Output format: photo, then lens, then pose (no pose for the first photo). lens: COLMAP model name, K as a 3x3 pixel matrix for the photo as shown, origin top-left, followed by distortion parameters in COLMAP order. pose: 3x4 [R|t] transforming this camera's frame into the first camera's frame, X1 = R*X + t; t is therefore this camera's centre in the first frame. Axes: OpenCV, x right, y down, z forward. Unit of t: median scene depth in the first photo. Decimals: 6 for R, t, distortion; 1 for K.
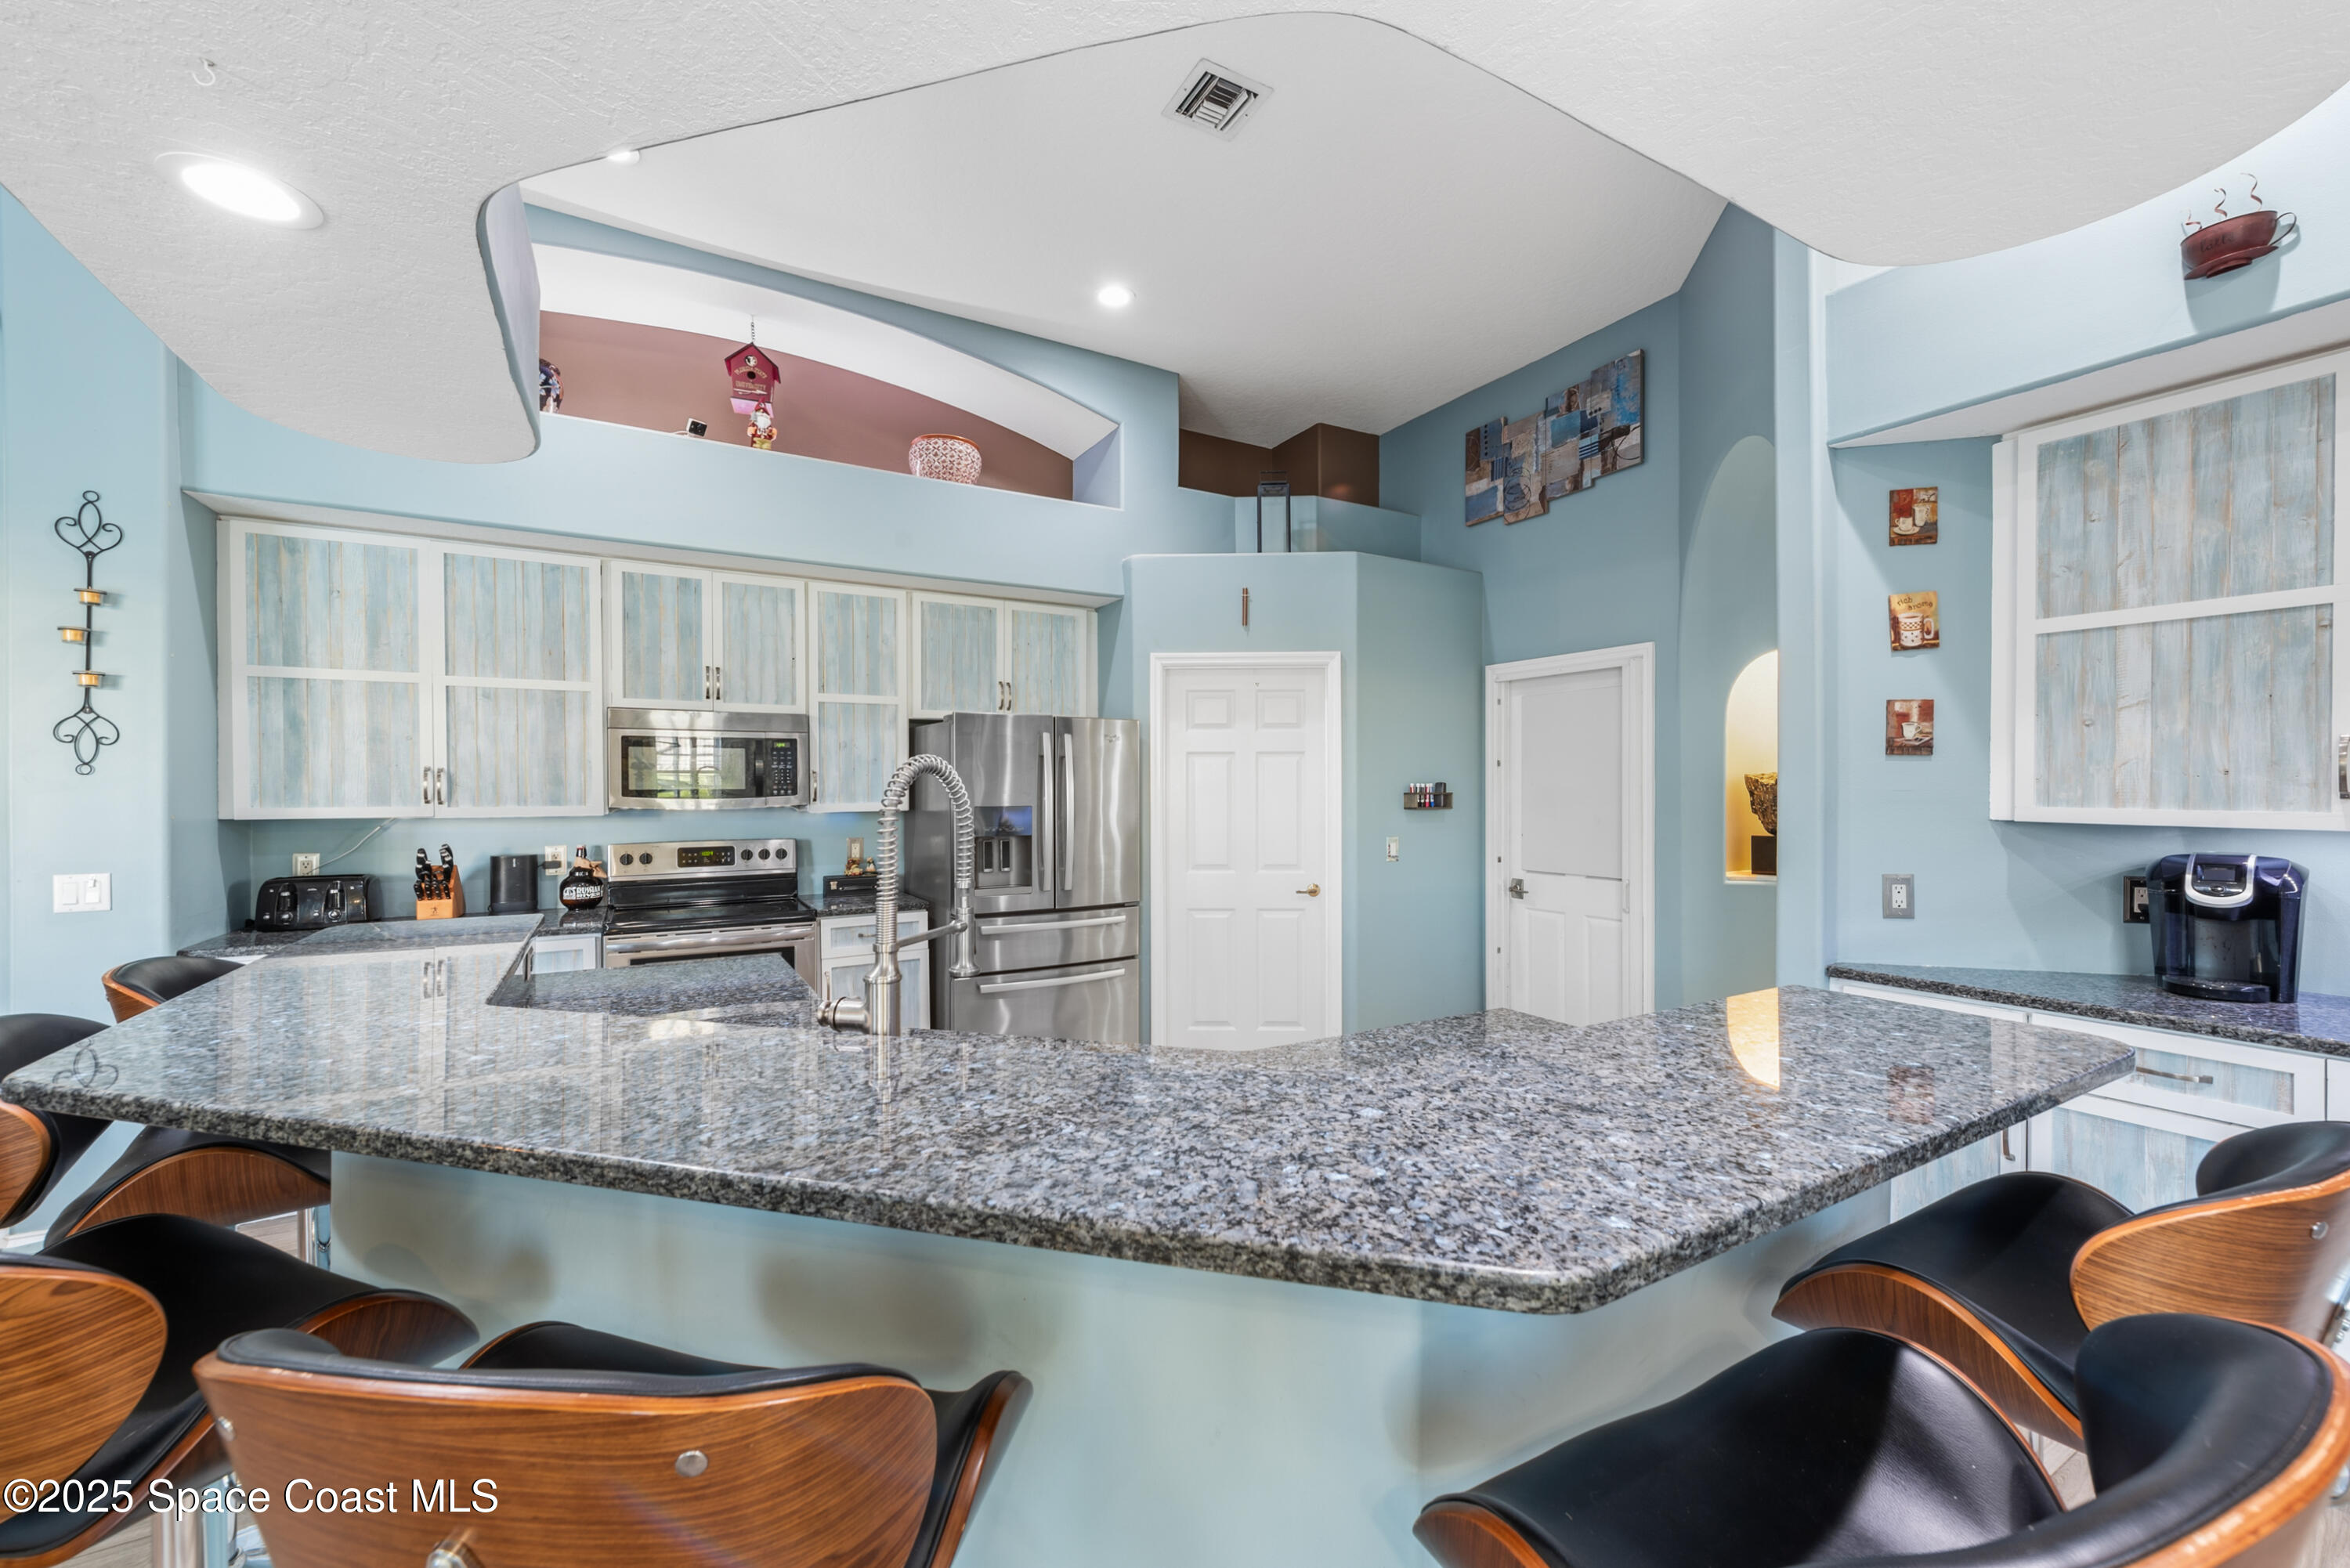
lens RADIAL K [[922.0, 0, 1174.5], [0, 922.0, 791.5], [0, 0, 1]] dist [0.002926, -0.000986]
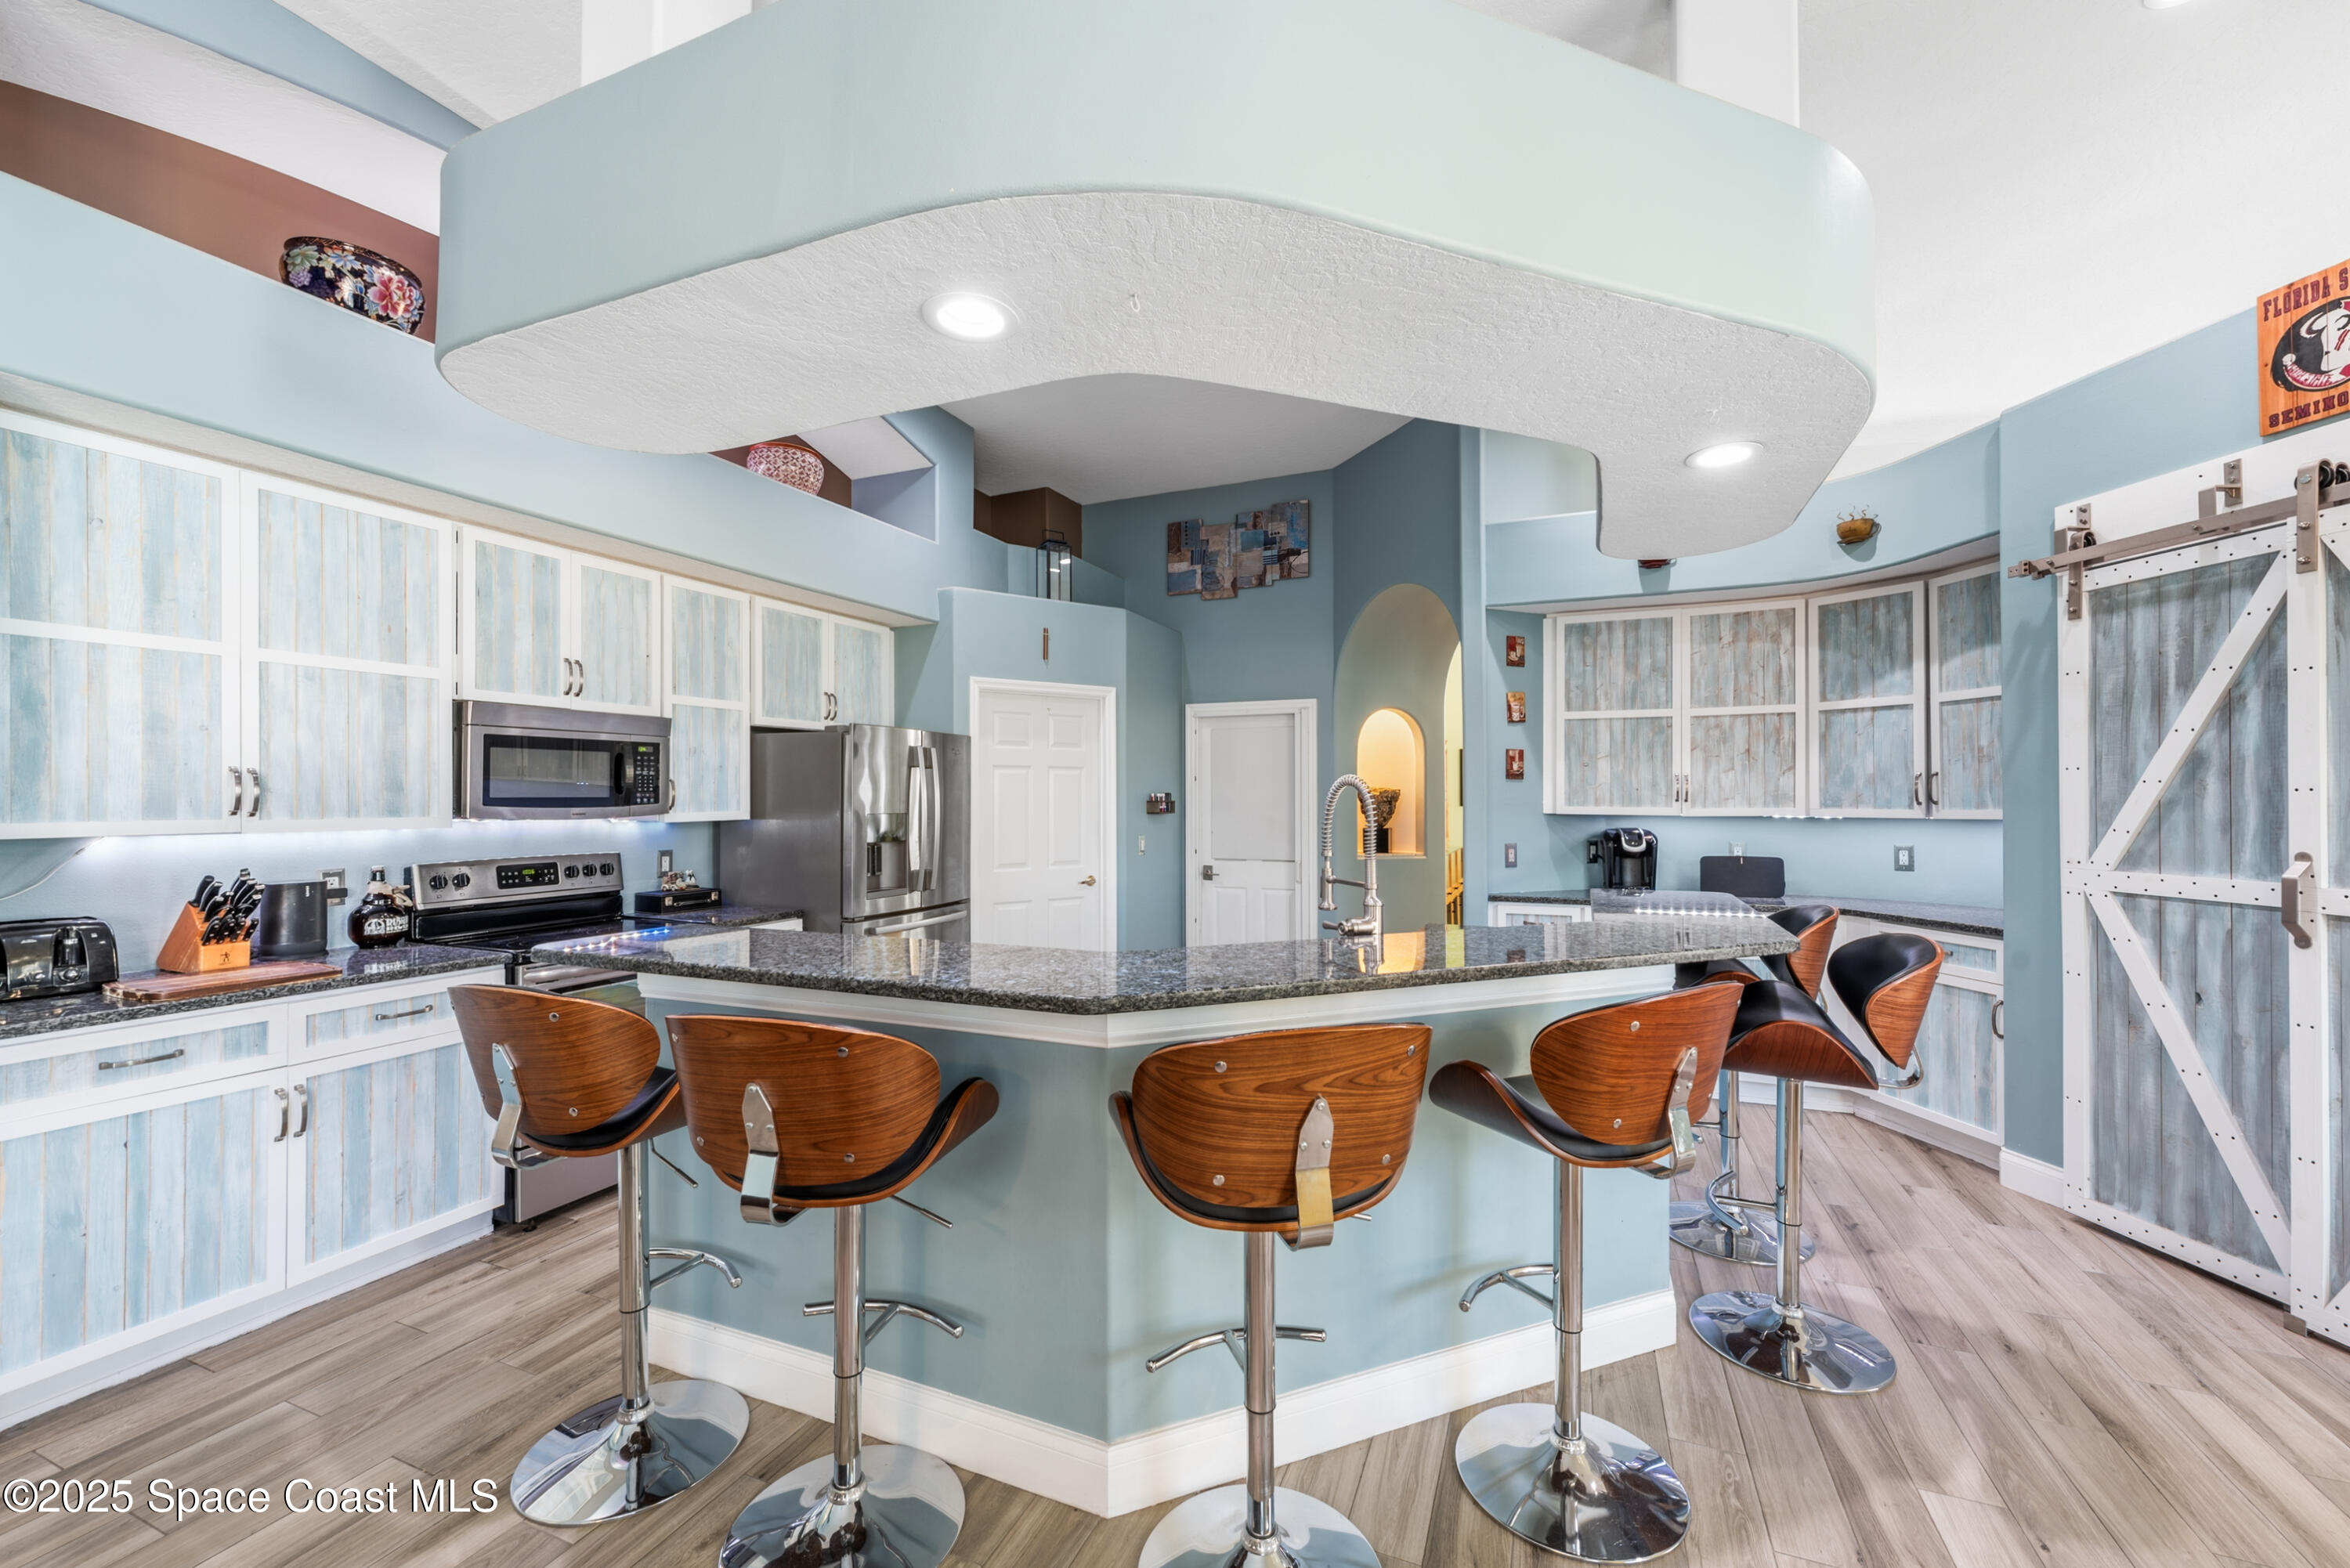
lens RADIAL K [[922.0, 0, 1181.1], [0, 922.0, 790.1], [0, 0, 1]] dist [0.002926, -0.000986]
pose [[0.804944, 0.005936, 0.593322, -0.591825], [0.002023, 0.999917, -0.012749, 0.003514], [-0.593348, 0.011462, 0.804864, -0.066560]]
